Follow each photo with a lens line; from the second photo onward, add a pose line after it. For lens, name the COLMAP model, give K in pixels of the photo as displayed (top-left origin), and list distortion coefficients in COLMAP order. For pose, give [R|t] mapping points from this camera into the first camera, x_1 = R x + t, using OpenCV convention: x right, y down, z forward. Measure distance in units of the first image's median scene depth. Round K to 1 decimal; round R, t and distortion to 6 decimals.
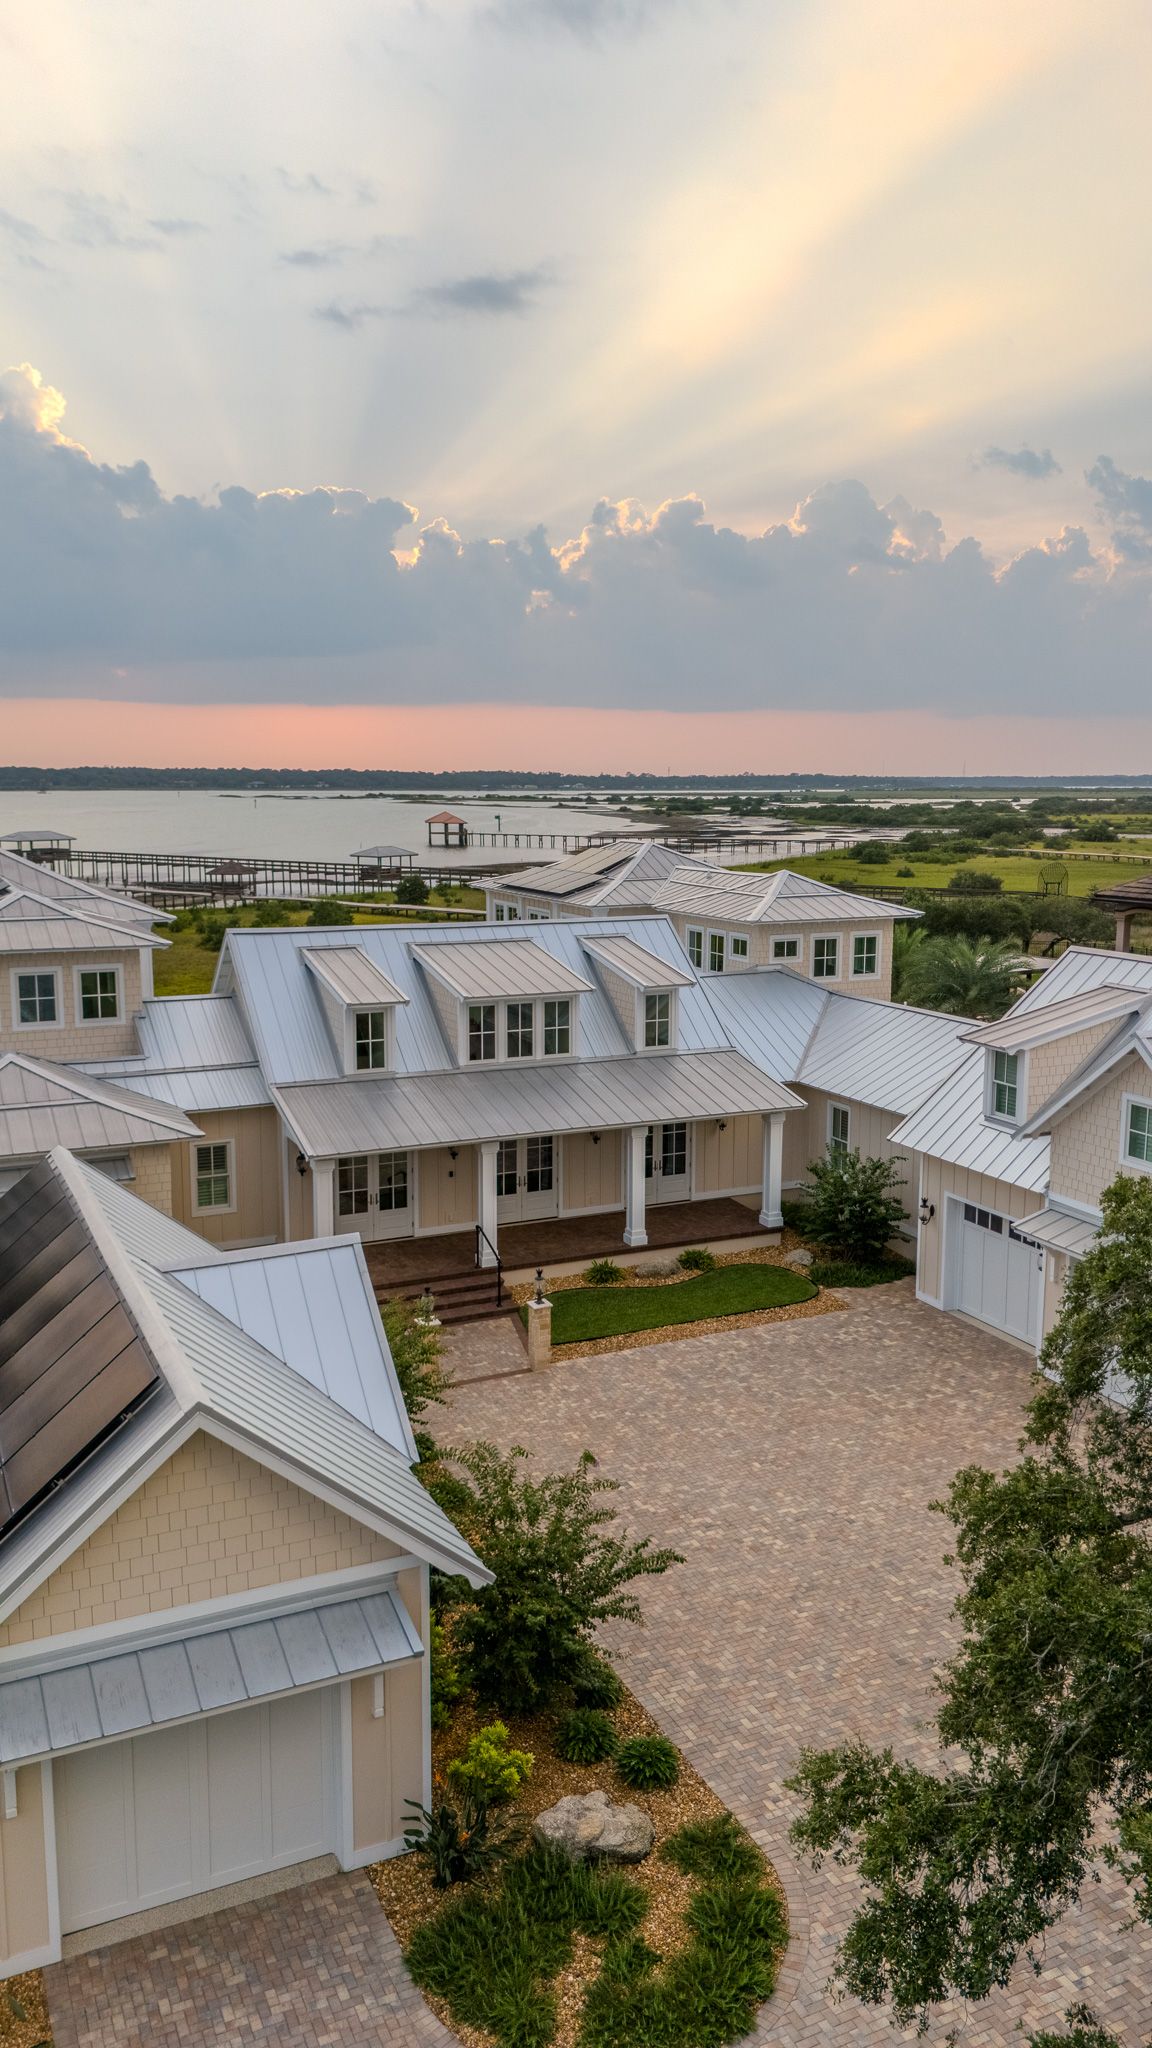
lens RADIAL K [[1515.3, 0, 576.0], [0, 1515.3, 1024.0], [0, 0, 1]] dist [0.088720, -0.111324]
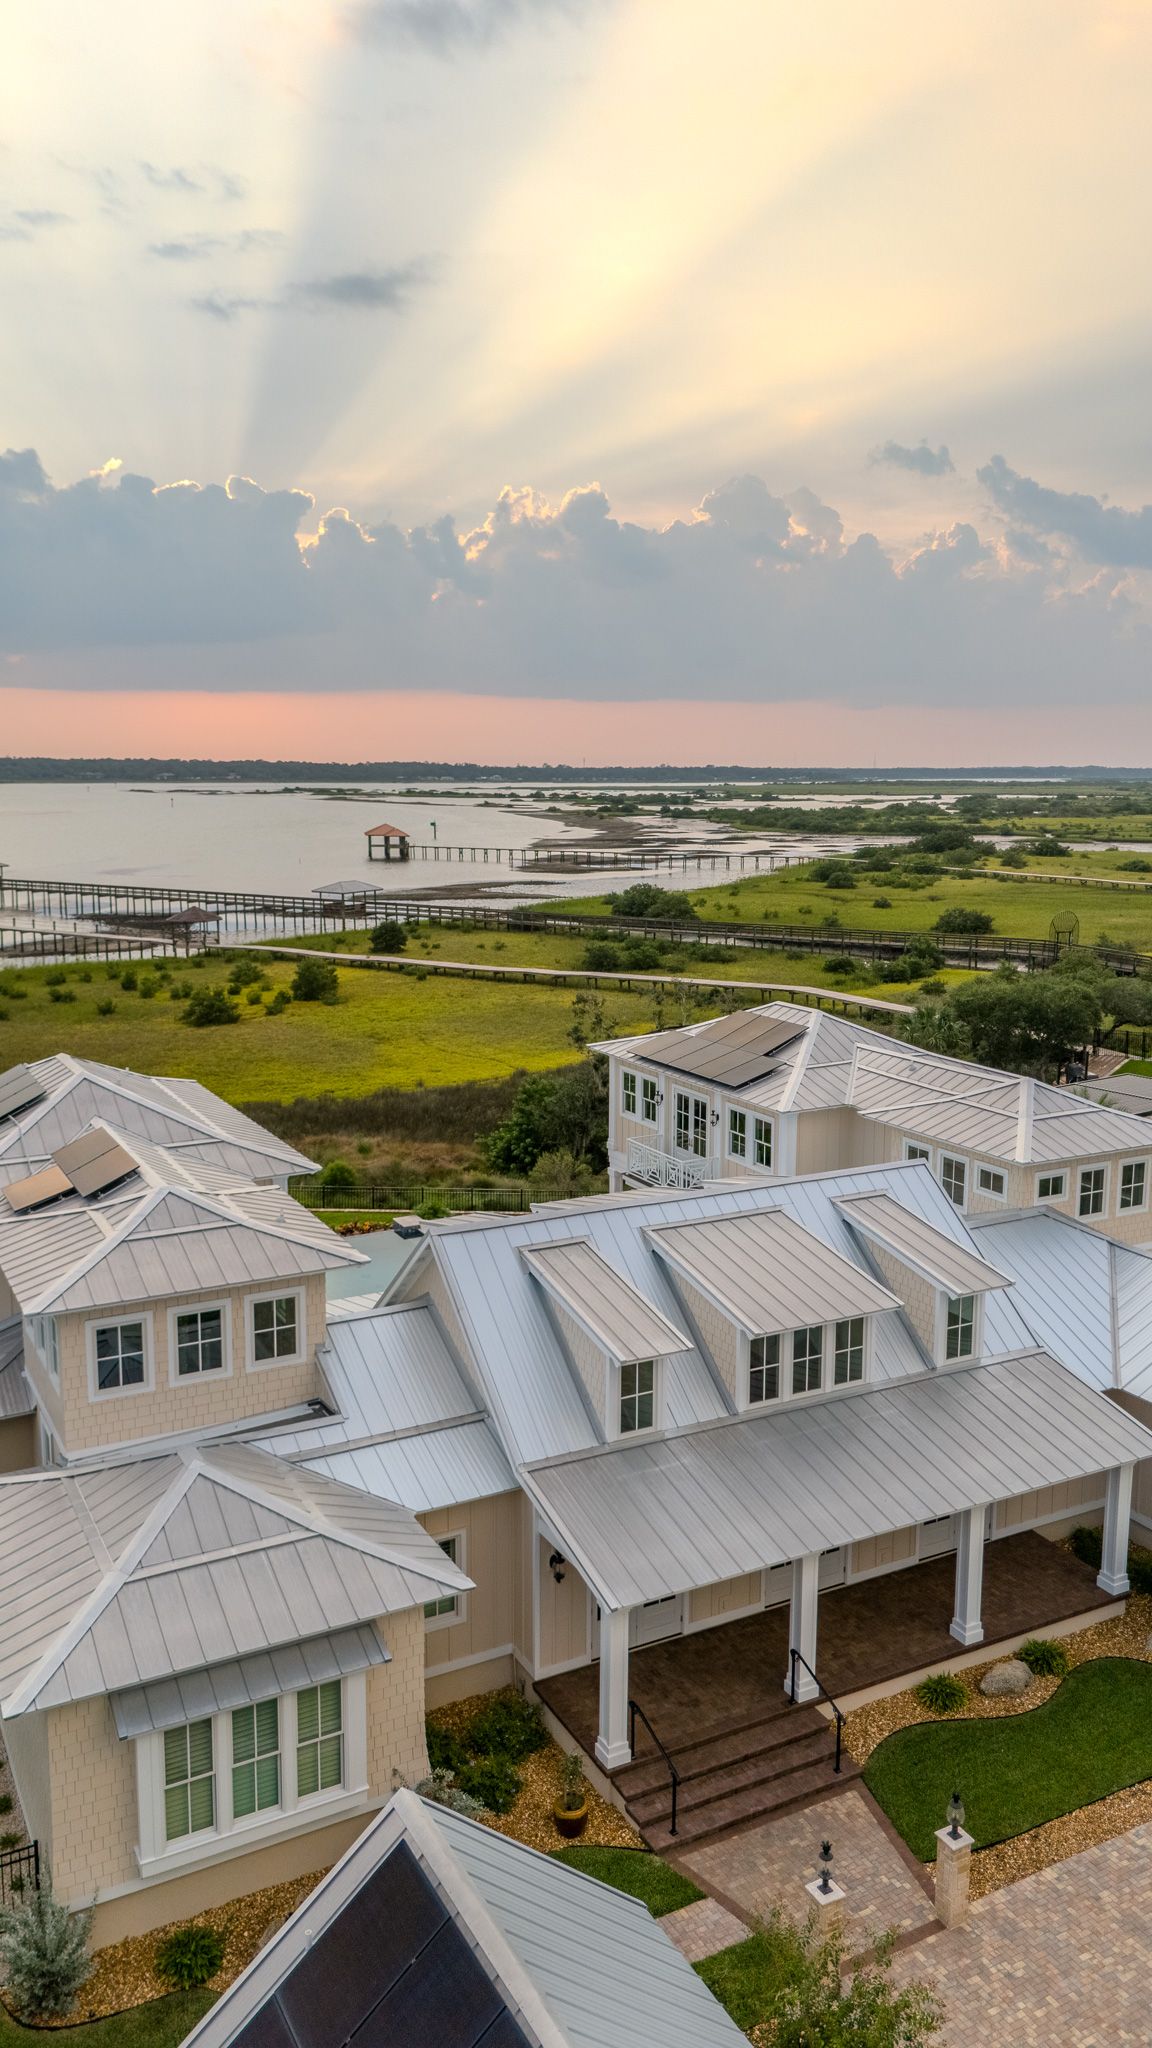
lens RADIAL K [[1528.0, 0, 571.1], [0, 1528.0, 986.4], [0, 0, 1]] dist [0.015427, -0.002134]
pose [[0.998530, -0.006696, 0.053790, -0.199127], [0.007631, 0.999823, -0.017204, -0.174056], [-0.053665, 0.017589, 0.998404, 0.211713]]
